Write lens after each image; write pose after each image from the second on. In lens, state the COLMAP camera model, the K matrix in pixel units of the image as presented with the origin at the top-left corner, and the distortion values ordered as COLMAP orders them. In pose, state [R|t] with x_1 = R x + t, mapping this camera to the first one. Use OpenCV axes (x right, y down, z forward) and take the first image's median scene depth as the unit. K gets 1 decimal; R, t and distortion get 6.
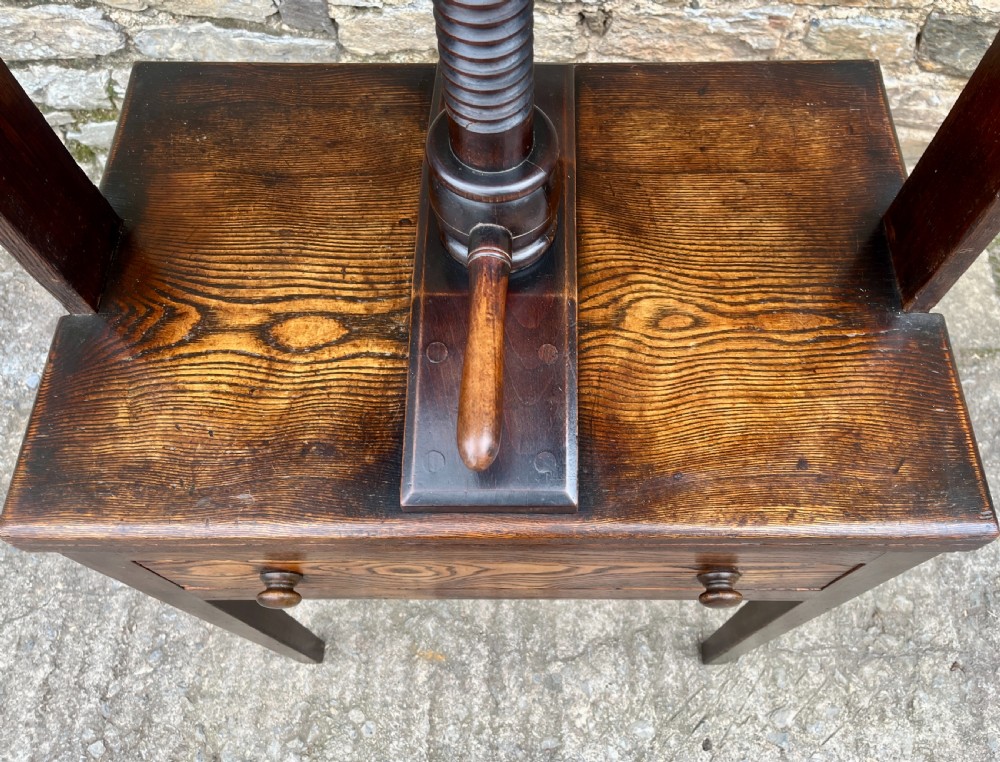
lens RADIAL K [[777.5, 0, 525.6], [0, 777.5, 363.8], [0, 0, 1]] dist [0.052729, -0.075959]
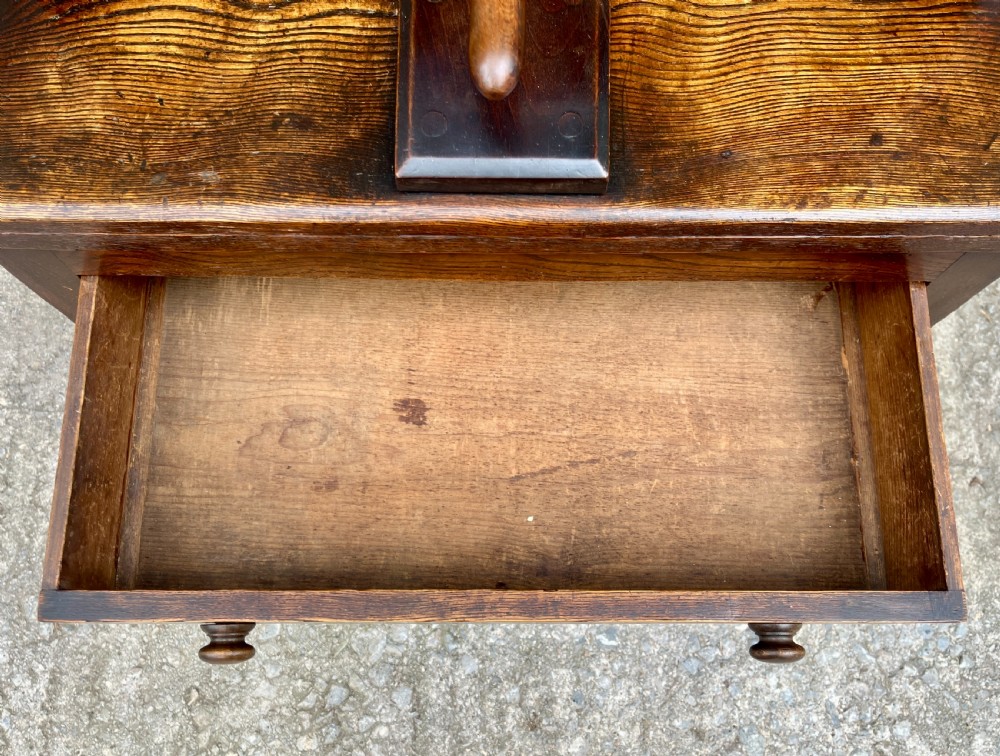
lens RADIAL K [[840.9, 0, 501.6], [0, 840.9, 376.0], [0, 0, 1]] dist [0.051877, -0.085002]
pose [[0.999985, 0.001383, 0.005238, -0.047057], [-0.002251, 0.985536, 0.169454, 0.216414], [-0.004927, -0.169463, 0.985524, 0.069359]]
